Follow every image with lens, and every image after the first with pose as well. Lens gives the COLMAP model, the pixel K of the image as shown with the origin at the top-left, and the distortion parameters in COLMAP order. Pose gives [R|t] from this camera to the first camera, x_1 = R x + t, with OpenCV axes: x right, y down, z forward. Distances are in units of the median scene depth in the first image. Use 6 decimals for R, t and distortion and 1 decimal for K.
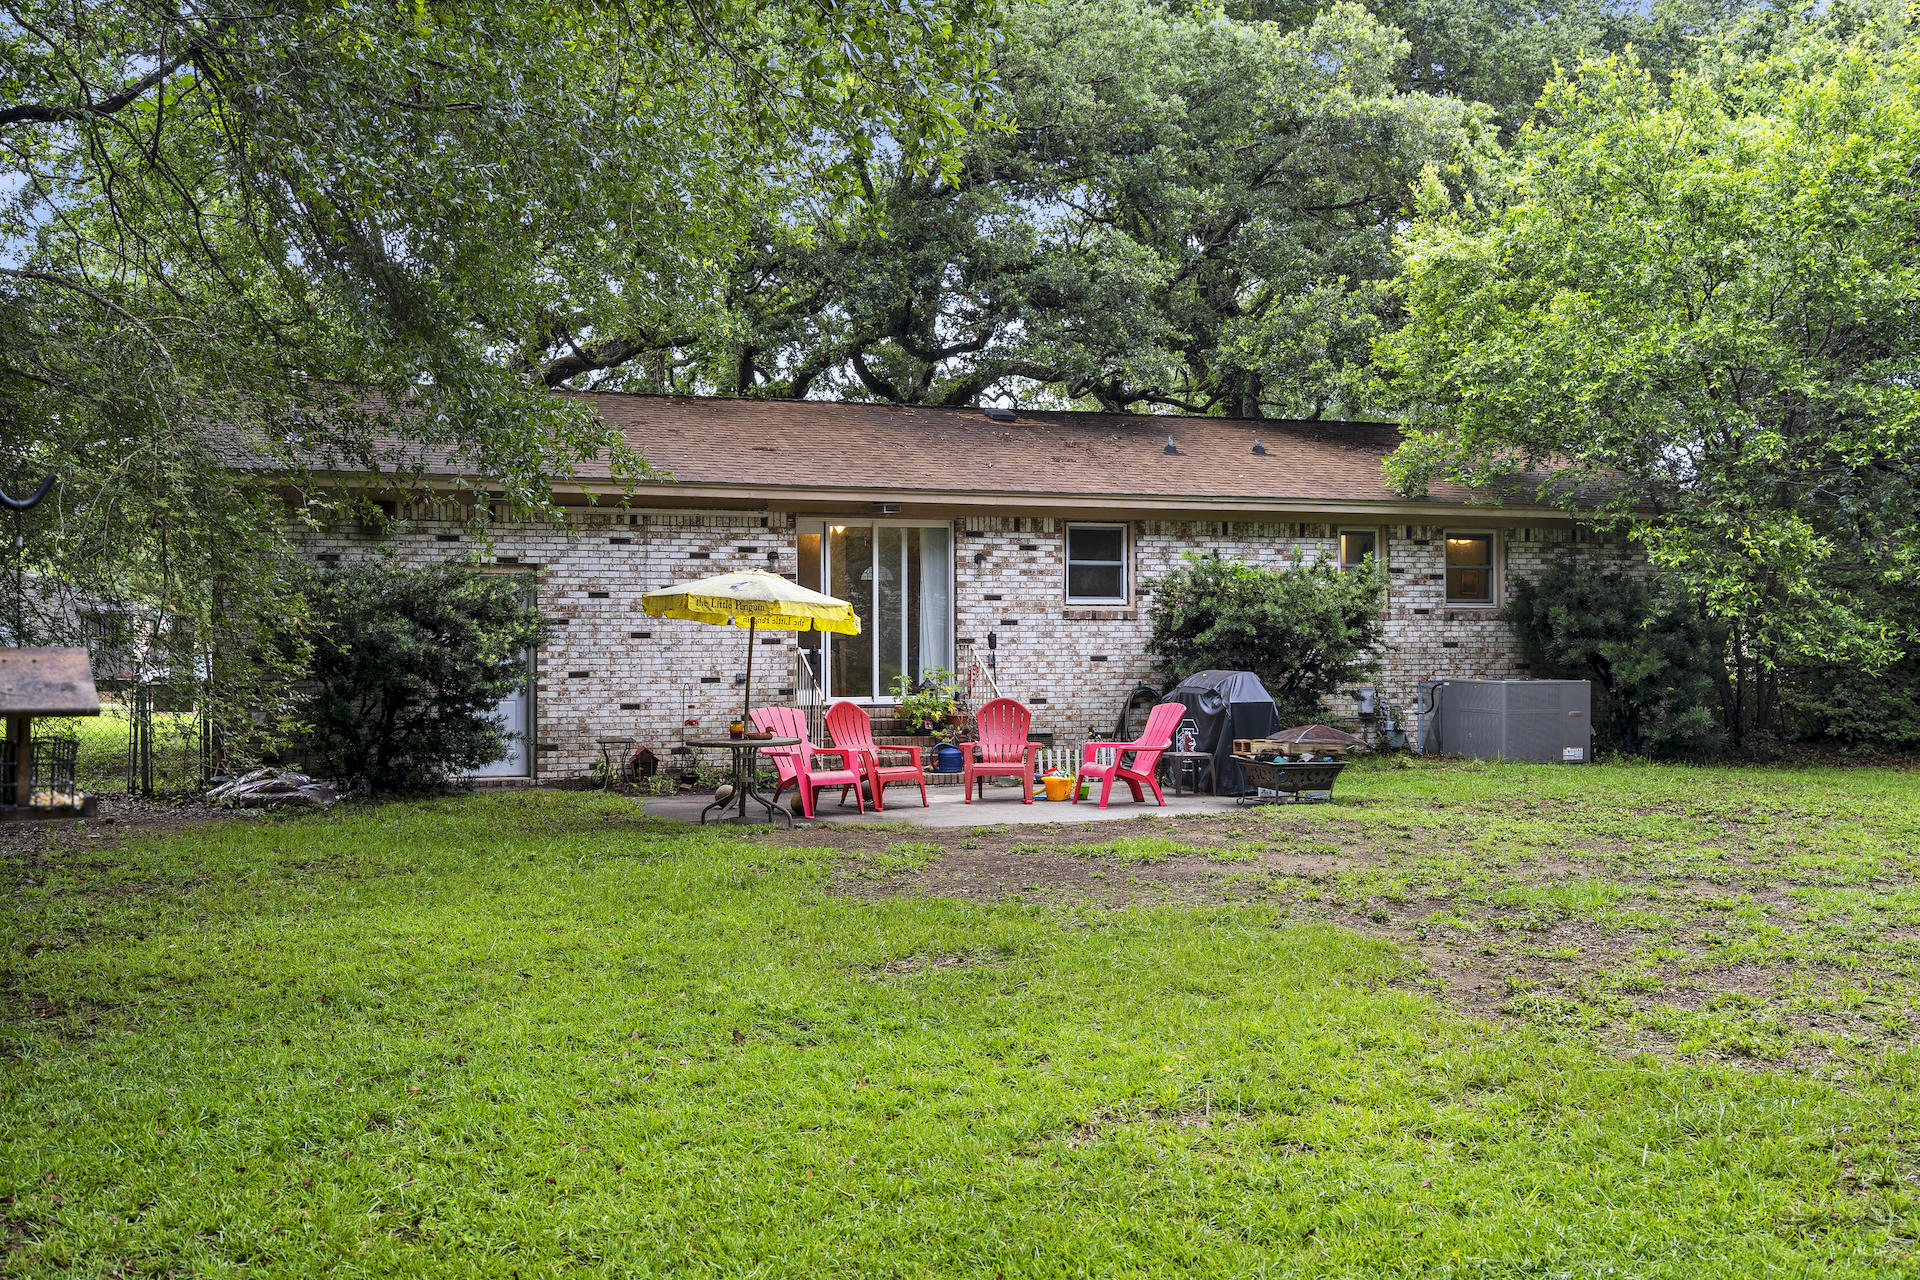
lens RADIAL K [[1803.5, 0, 957.5], [0, 1803.5, 636.6], [0, 0, 1]] dist [0.009565, 0.000000]
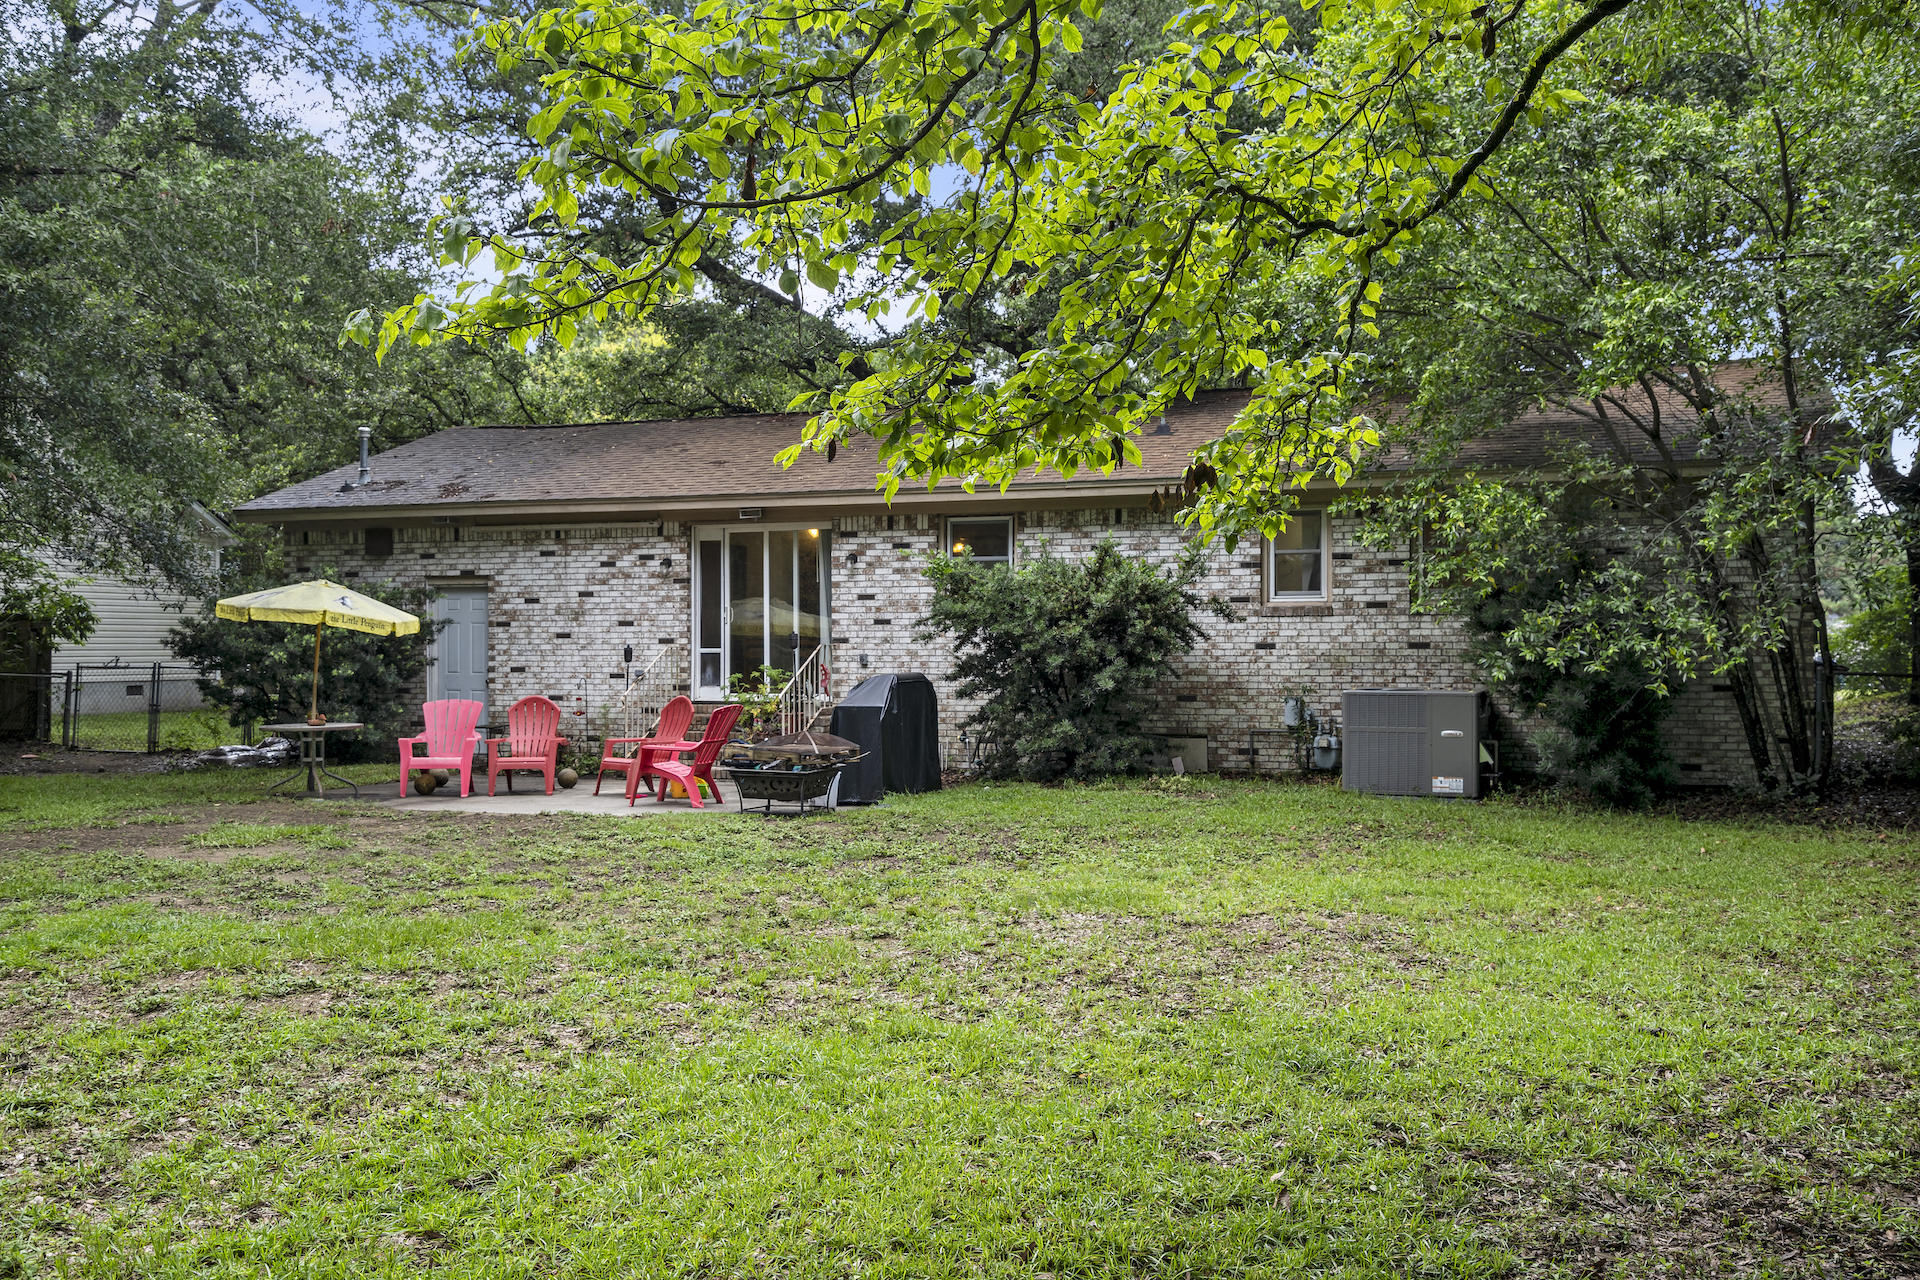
lens RADIAL K [[1803.5, 0, 955.9], [0, 1803.5, 645.6], [0, 0, 1]] dist [0.009565, 0.000000]
pose [[0.767009, 0.004112, -0.641623, 0.727249], [0.004128, 0.999927, 0.011343, -0.006167], [0.641623, -0.011349, 0.766936, 0.277602]]
